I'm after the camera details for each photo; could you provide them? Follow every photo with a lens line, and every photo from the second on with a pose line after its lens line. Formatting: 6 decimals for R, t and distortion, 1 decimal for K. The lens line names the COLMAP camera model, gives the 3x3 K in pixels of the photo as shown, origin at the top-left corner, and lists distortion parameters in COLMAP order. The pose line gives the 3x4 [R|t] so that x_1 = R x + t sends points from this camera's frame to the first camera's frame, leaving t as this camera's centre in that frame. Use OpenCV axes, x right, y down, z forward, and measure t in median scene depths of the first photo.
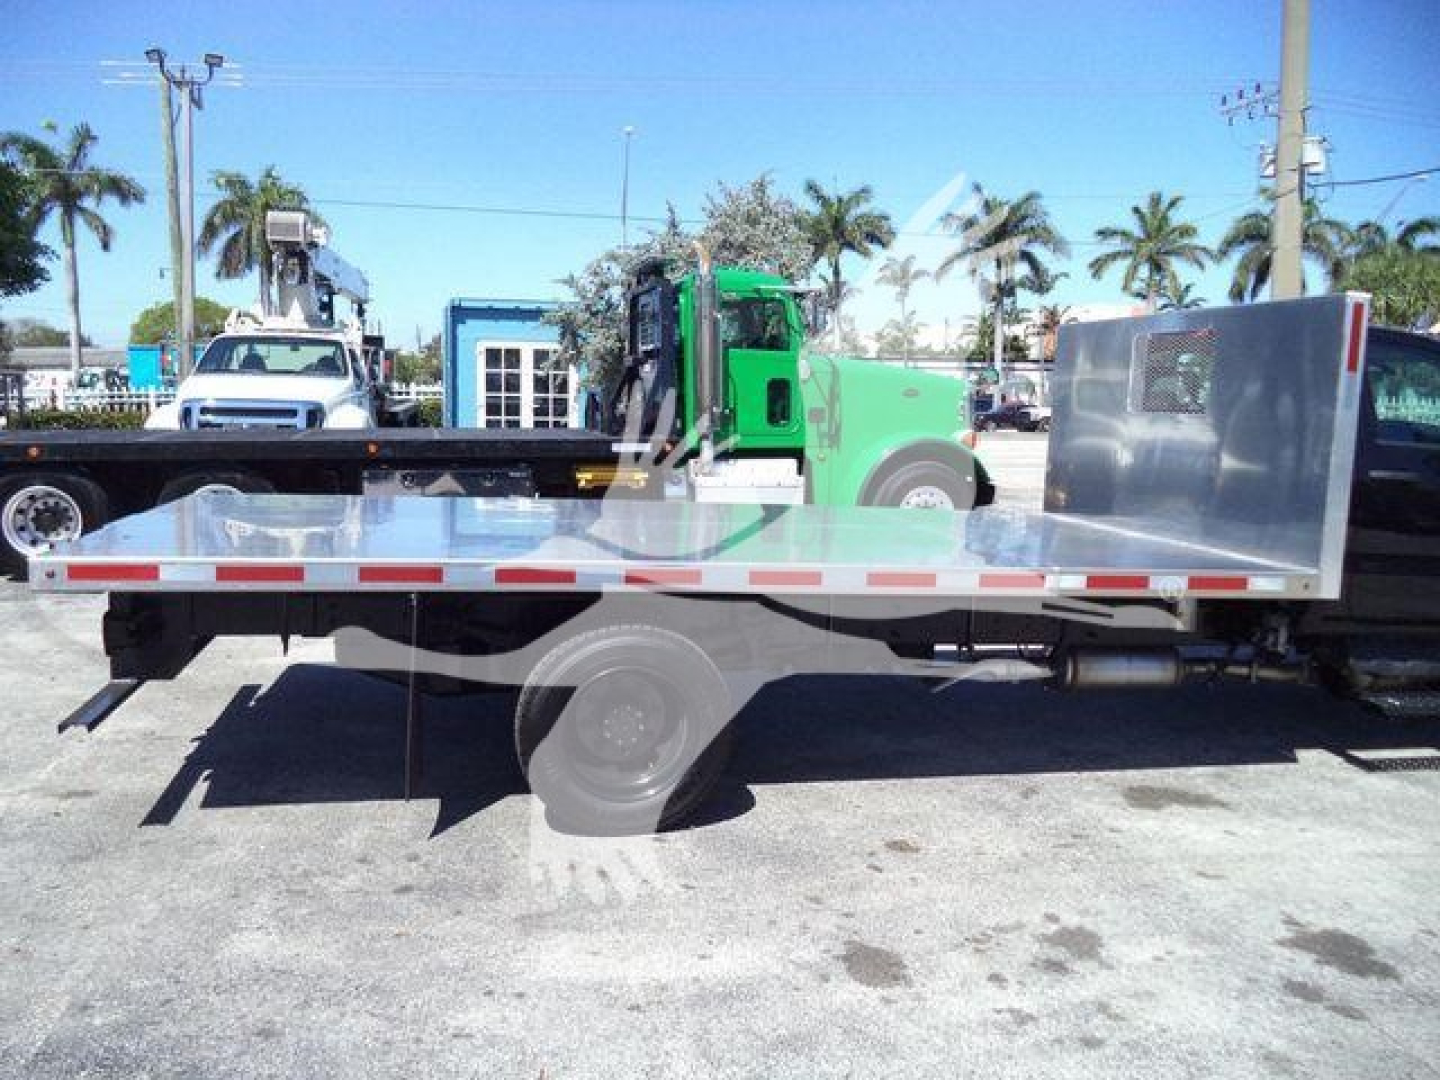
lens RADIAL K [[1175.9, 0, 725.5], [0, 1175.9, 534.7], [0, 0, 1]] dist [-0.031853, 0.013788]
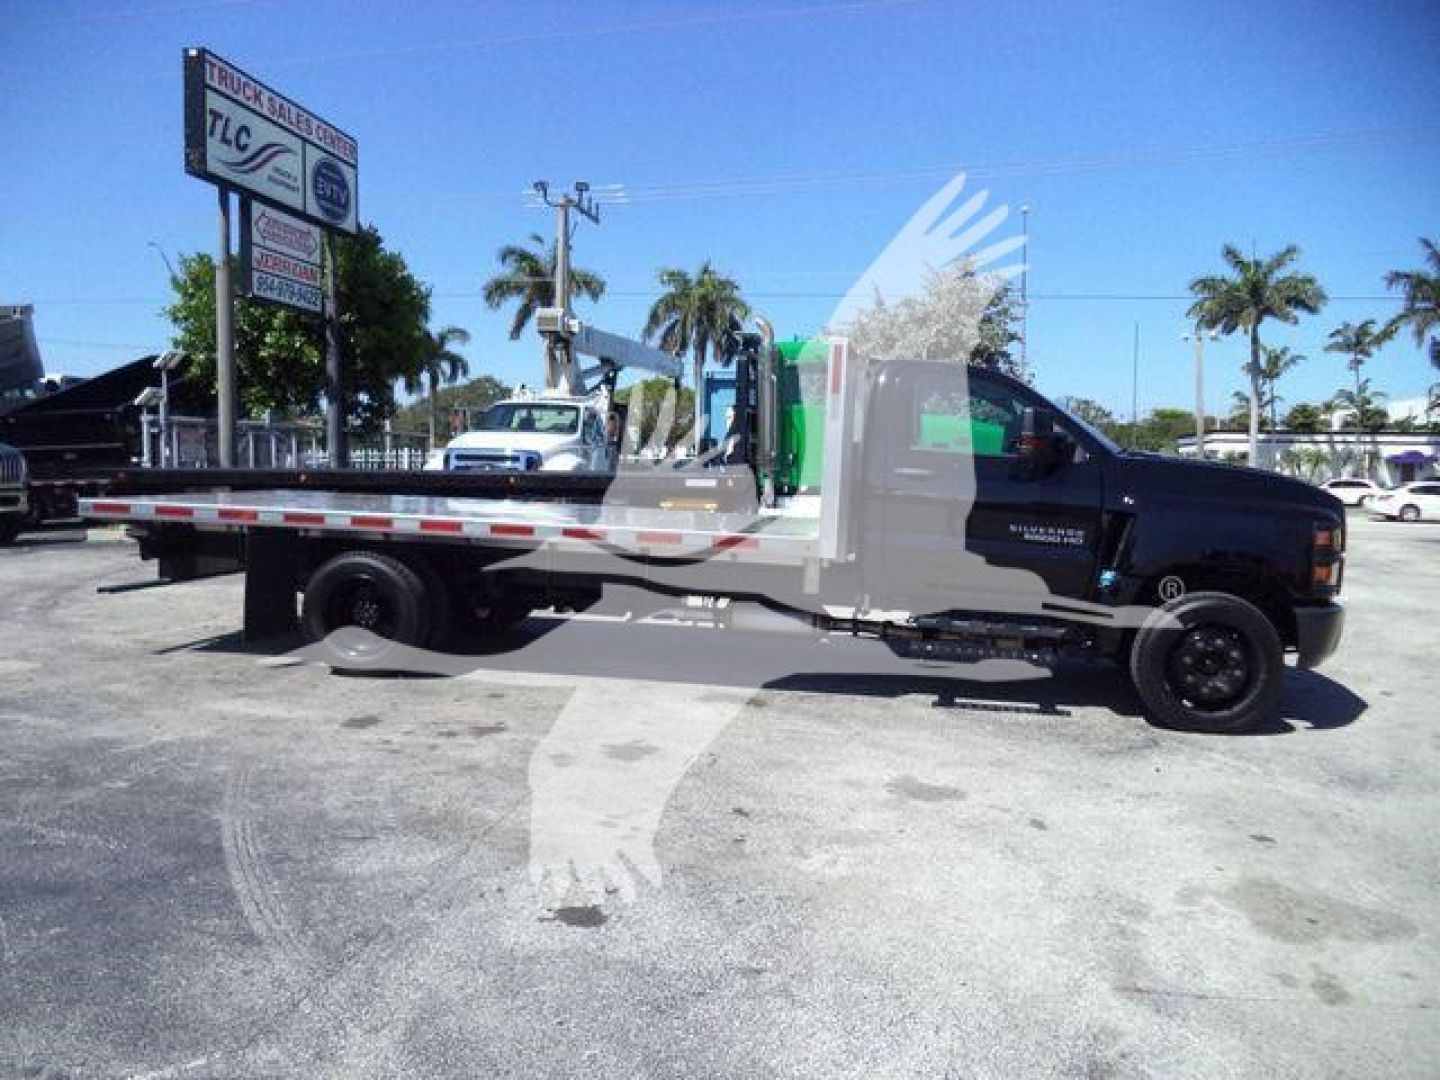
lens RADIAL K [[1175.9, 0, 729.6], [0, 1175.9, 561.0], [0, 0, 1]] dist [-0.031853, 0.013788]
pose [[0.924132, 0.035446, -0.380425, 0.215720], [-0.051979, 0.998094, -0.033271, 0.025070], [0.378521, 0.050521, 0.924213, -0.074479]]
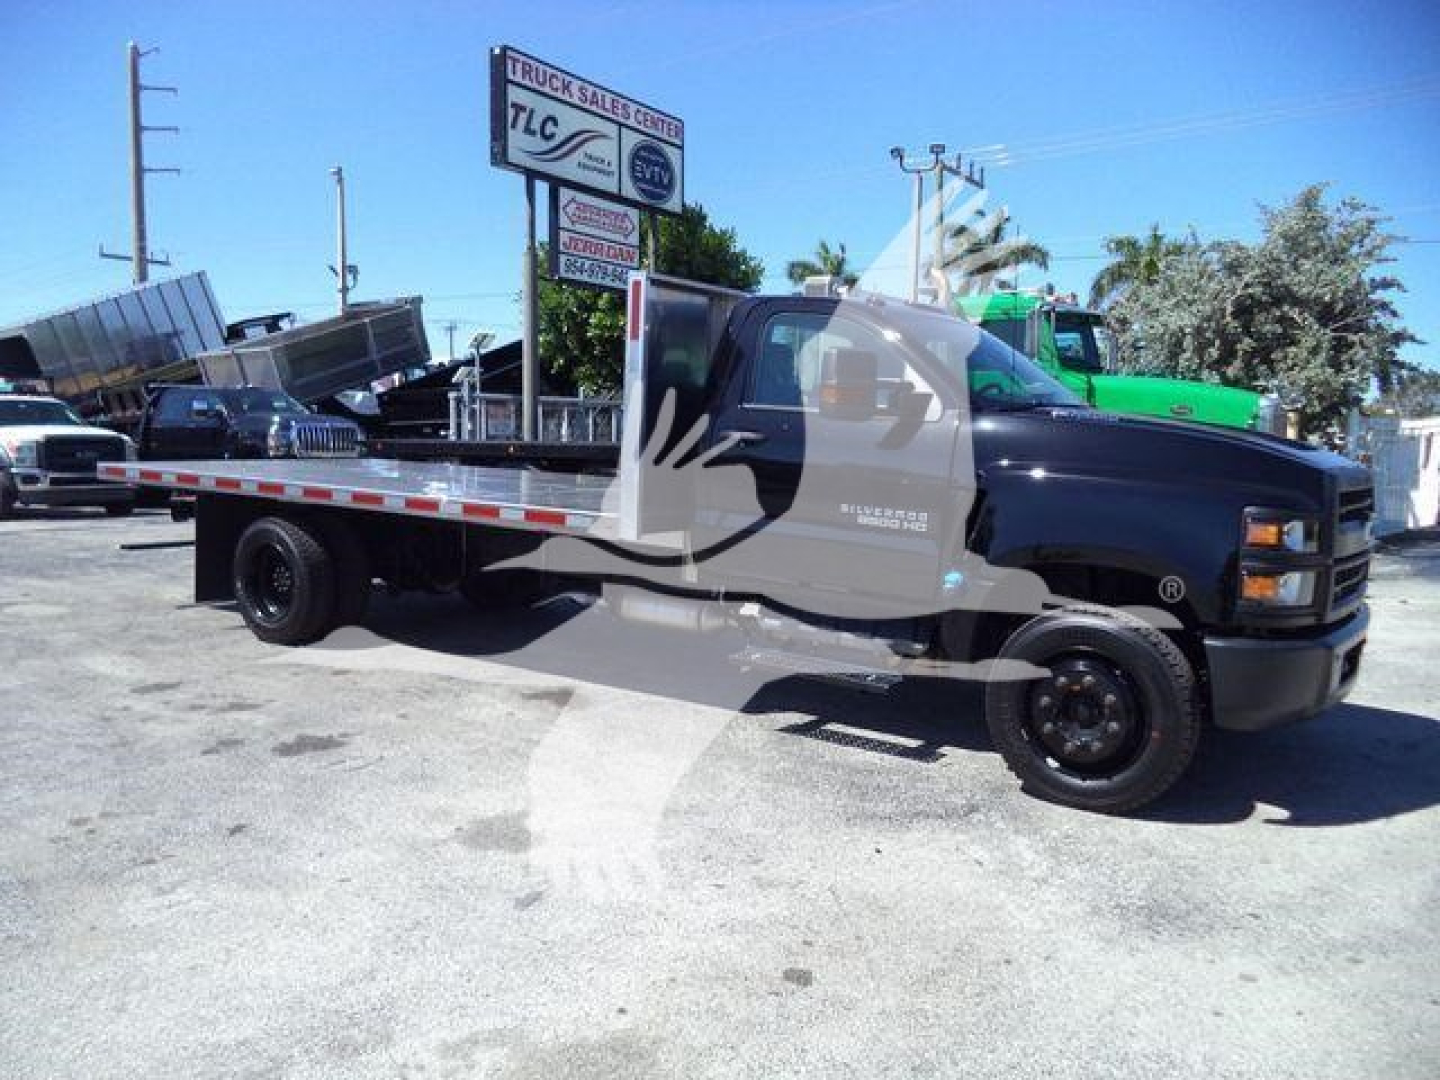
lens RADIAL K [[1175.9, 0, 735.7], [0, 1175.9, 560.8], [0, 0, 1]] dist [-0.031853, 0.013788]
pose [[0.694392, 0.077688, -0.715391, 0.325326], [-0.097989, 0.995103, 0.012950, 0.011481], [0.712894, 0.061108, 0.698605, 0.062954]]
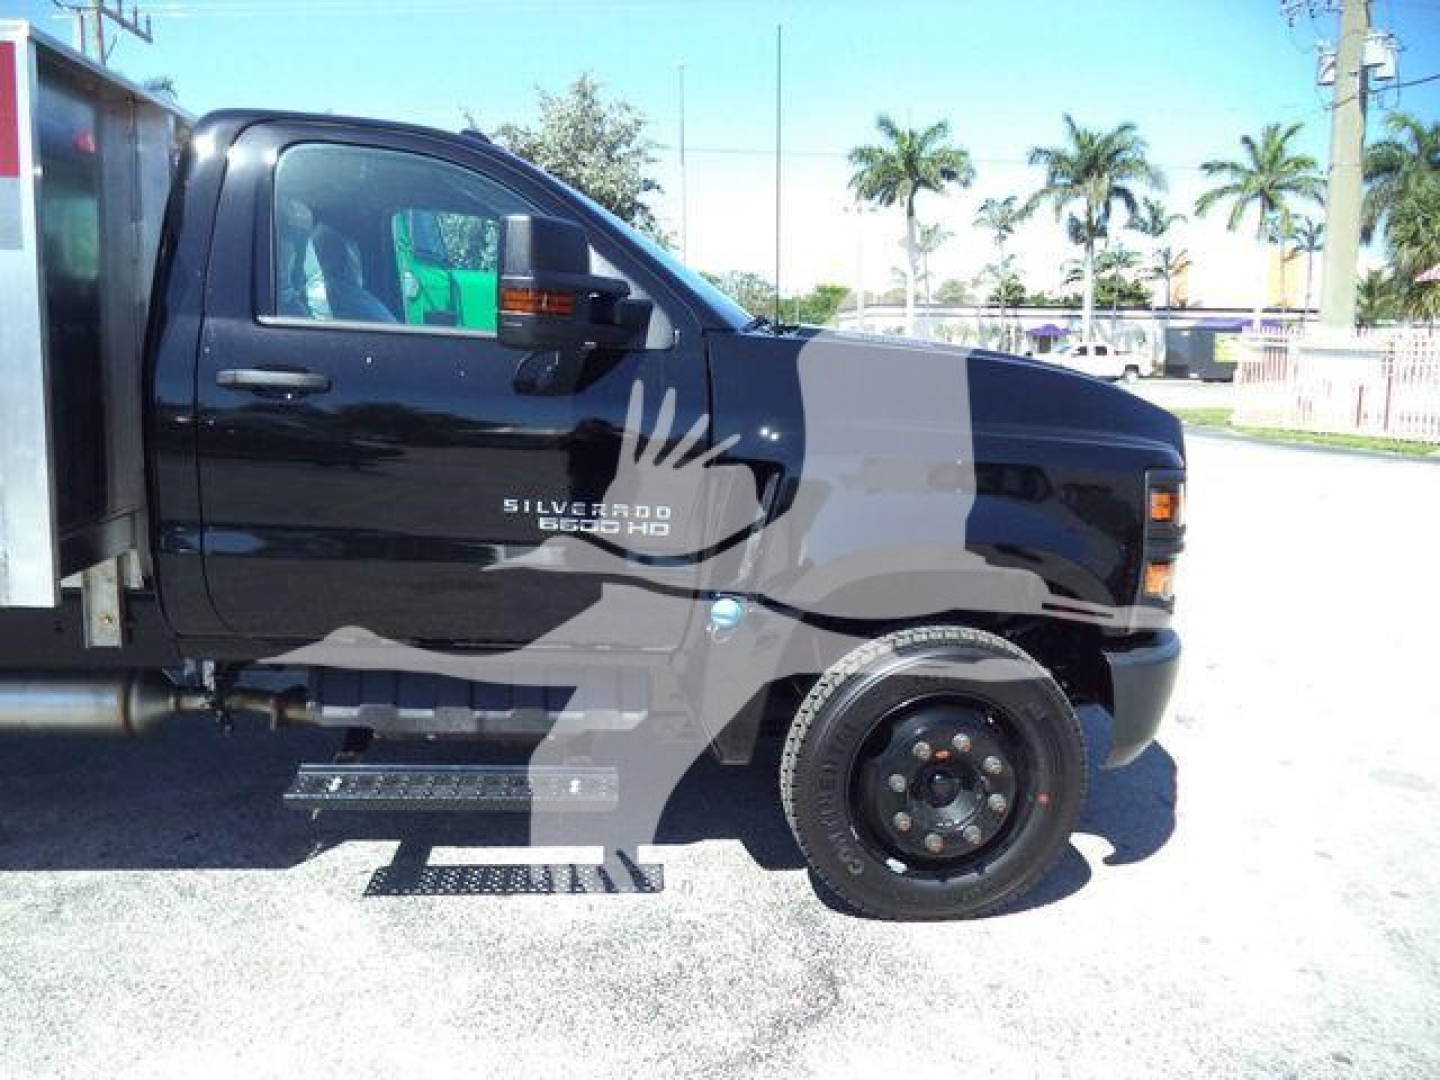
lens RADIAL K [[1175.9, 0, 728.7], [0, 1175.9, 539.8], [0, 0, 1]] dist [-0.031853, 0.013788]
pose [[0.992868, 0.016613, -0.118055, 0.206834], [-0.011531, 0.998982, 0.043602, -0.000779], [0.118659, -0.041929, 0.992049, 0.115799]]
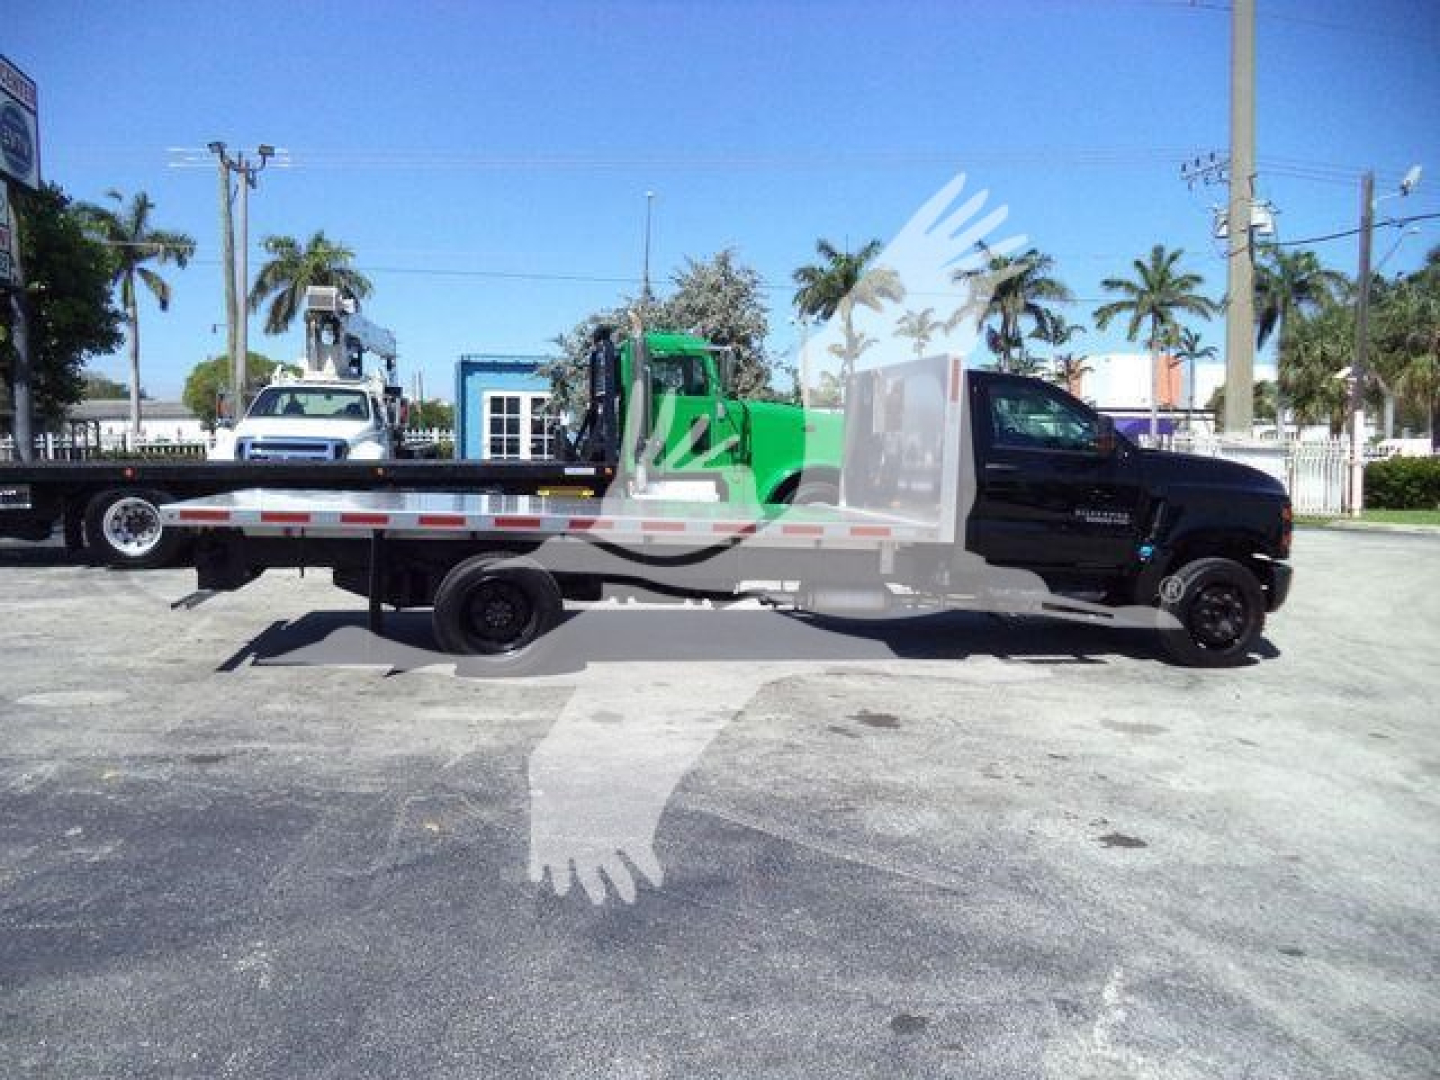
lens RADIAL K [[1175.9, 0, 724.9], [0, 1175.9, 536.0], [0, 0, 1]] dist [-0.031853, 0.013788]
pose [[0.999405, -0.000730, -0.034488, 0.062324], [-0.000690, 0.999153, -0.041137, 0.025555], [0.034489, 0.041136, 0.998558, -0.141926]]
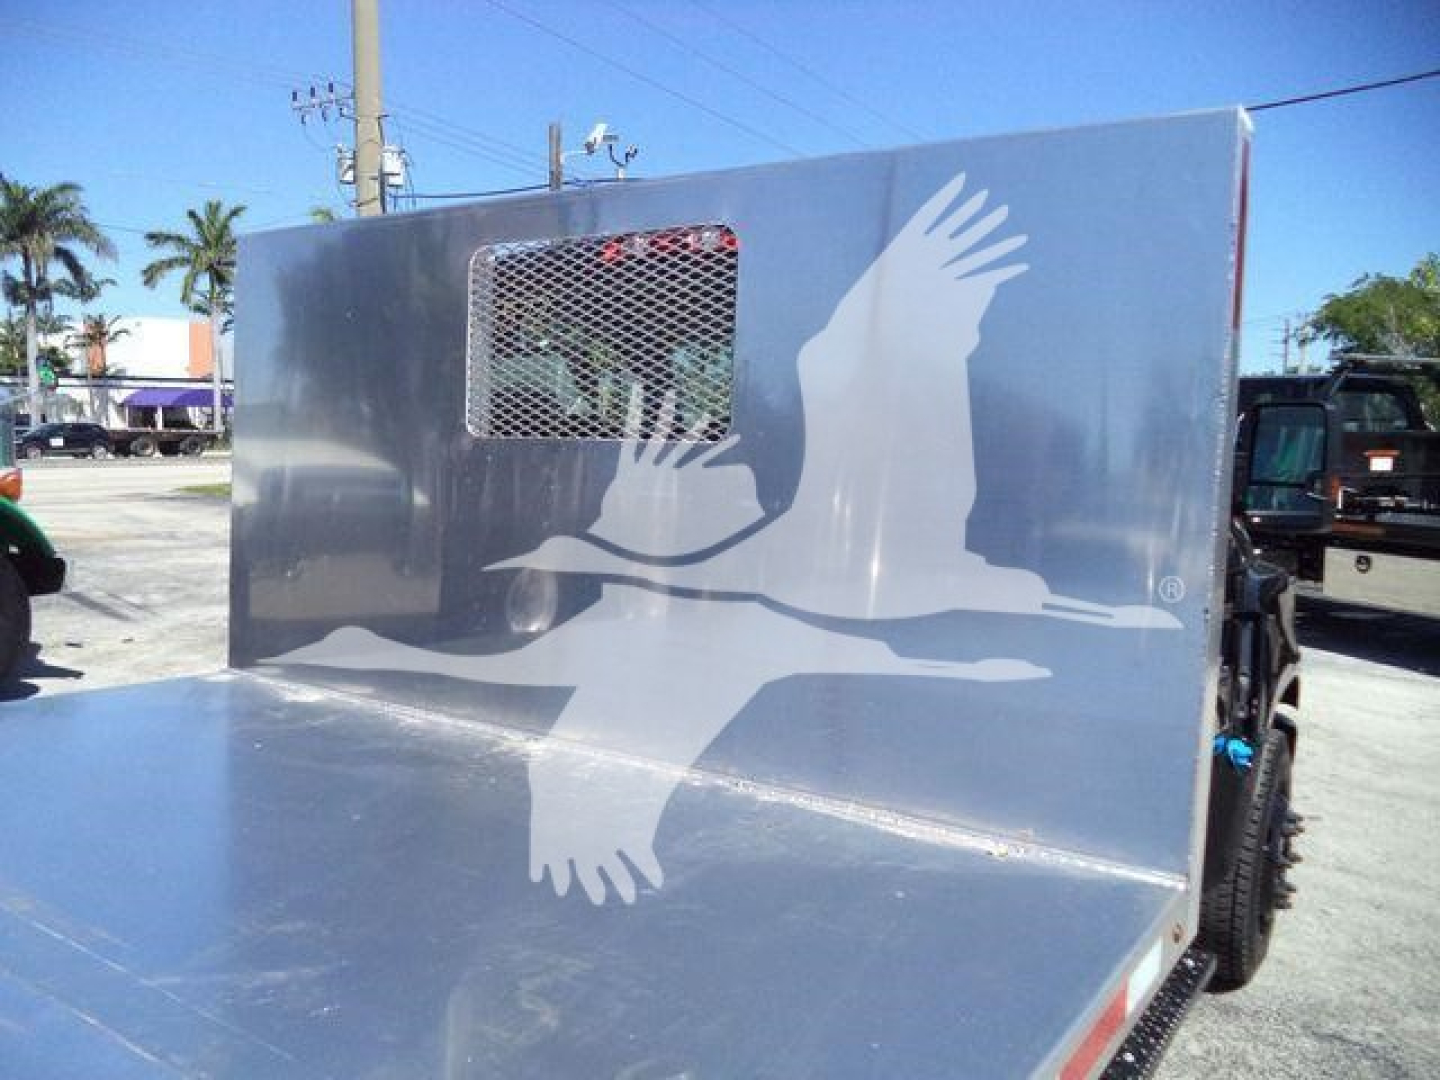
lens RADIAL K [[1175.9, 0, 728.4], [0, 1175.9, 515.2], [0, 0, 1]] dist [-0.031853, 0.013788]
pose [[0.722606, -0.052028, 0.689299, 0.037193], [0.075742, 0.997119, -0.004139, -0.020213], [-0.687098, 0.055200, 0.724465, 0.190115]]
